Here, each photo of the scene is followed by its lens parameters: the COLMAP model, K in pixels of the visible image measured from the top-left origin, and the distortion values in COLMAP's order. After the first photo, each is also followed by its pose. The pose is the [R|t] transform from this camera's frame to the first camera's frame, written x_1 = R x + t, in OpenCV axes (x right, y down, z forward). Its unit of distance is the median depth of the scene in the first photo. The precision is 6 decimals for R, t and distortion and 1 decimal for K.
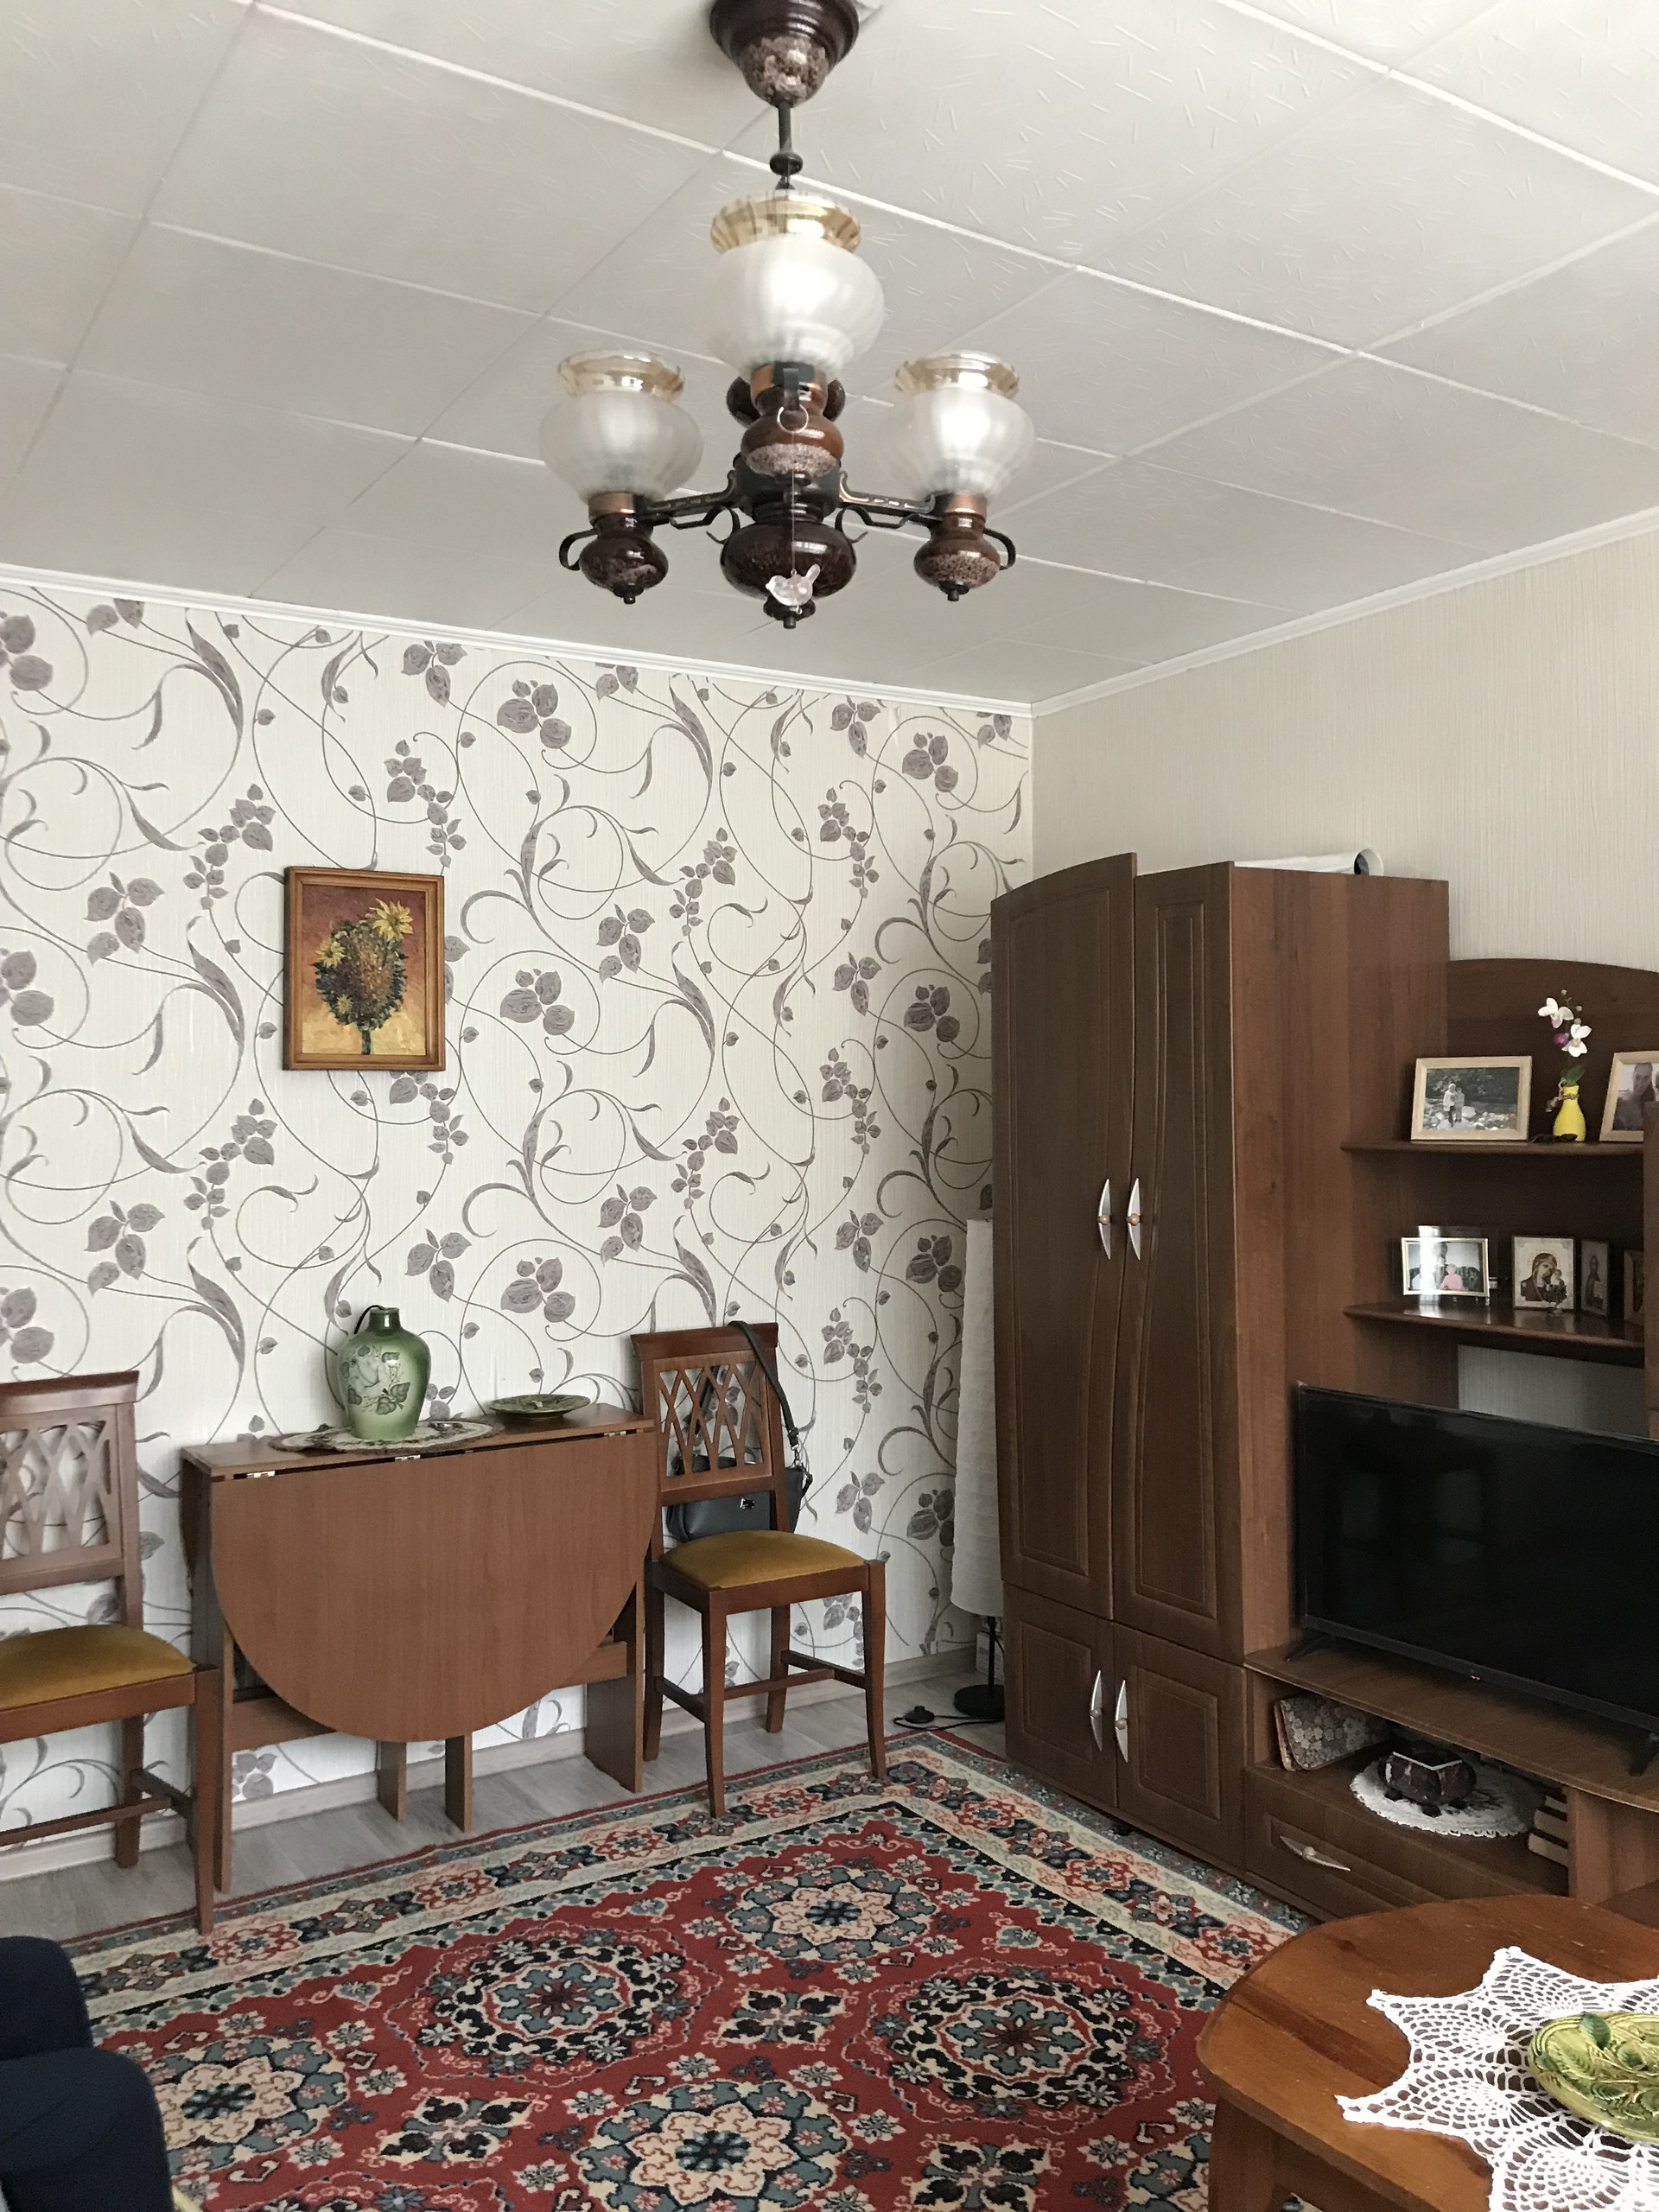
lens RADIAL K [[1823.4, 0, 903.5], [0, 1823.4, 1112.7], [0, 0, 1]] dist [0.062991, -0.062581]
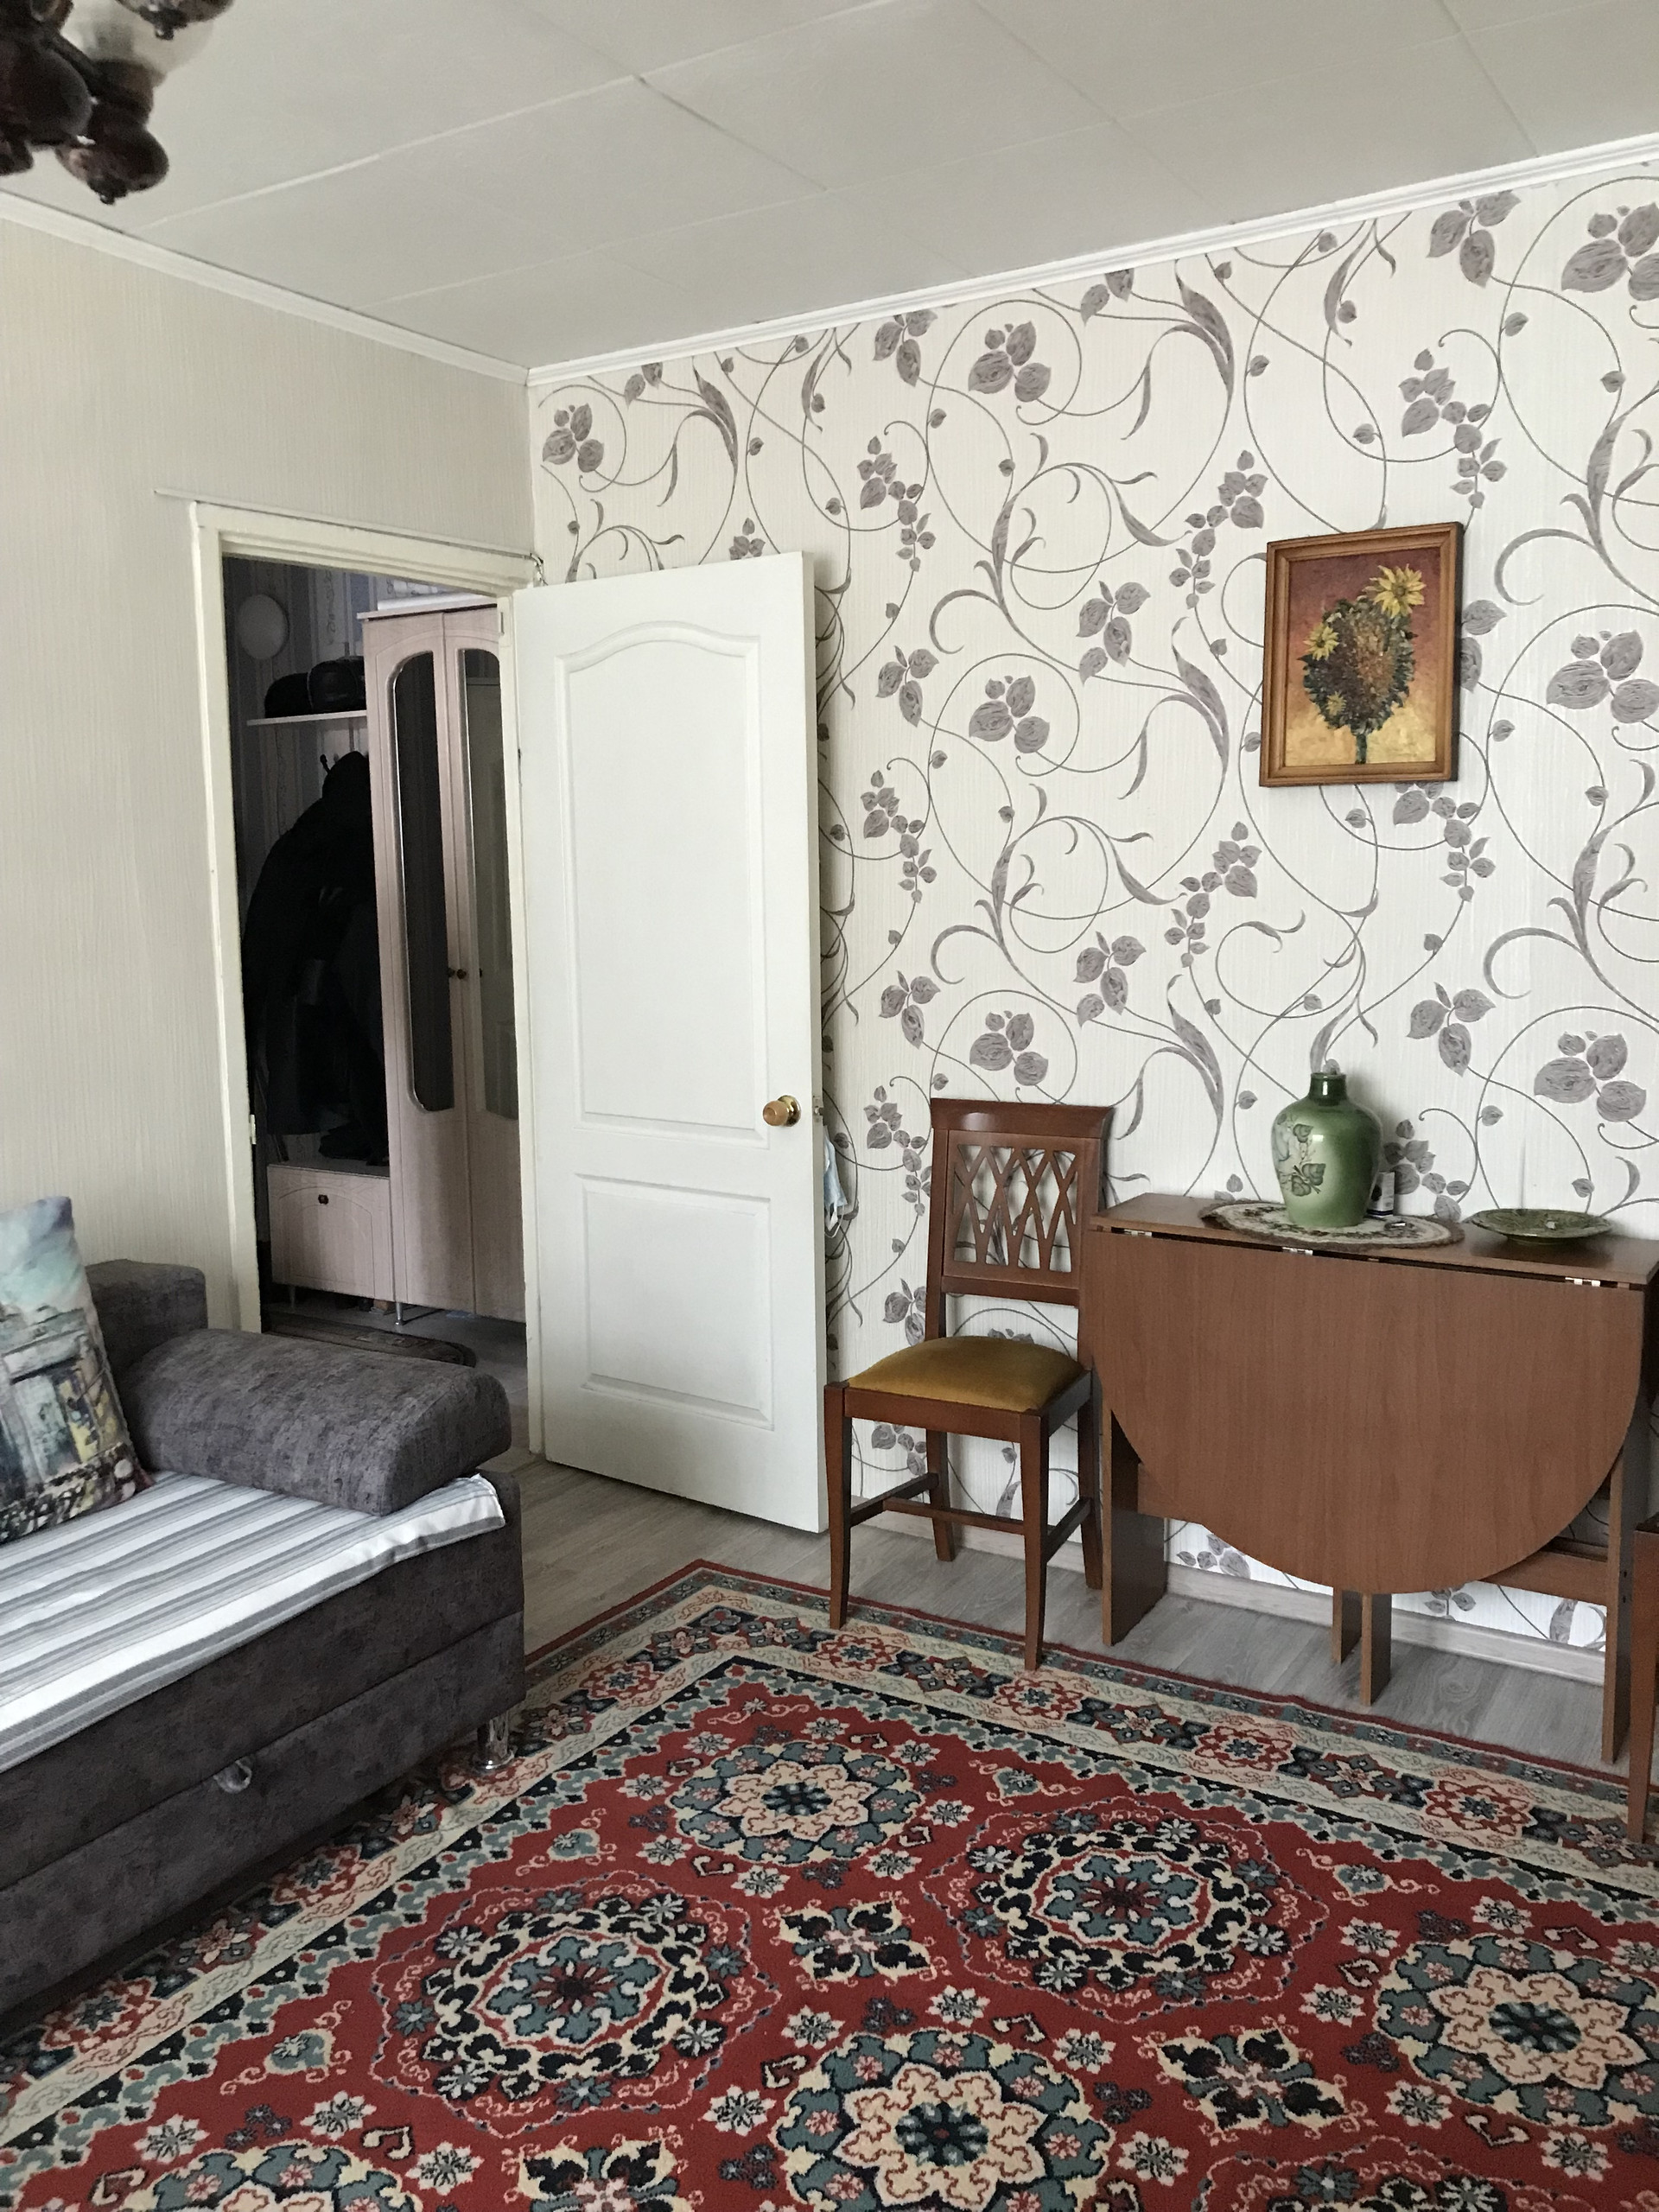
lens RADIAL K [[1829.7, 0, 829.5], [0, 1829.7, 1106.0], [0, 0, 1]] dist [0.012401, 0.055533]
pose [[0.408851, 0.124169, -0.904114, 0.384869], [0.009153, 0.990093, 0.140116, 0.002589], [0.912555, -0.065562, 0.403664, 0.461068]]
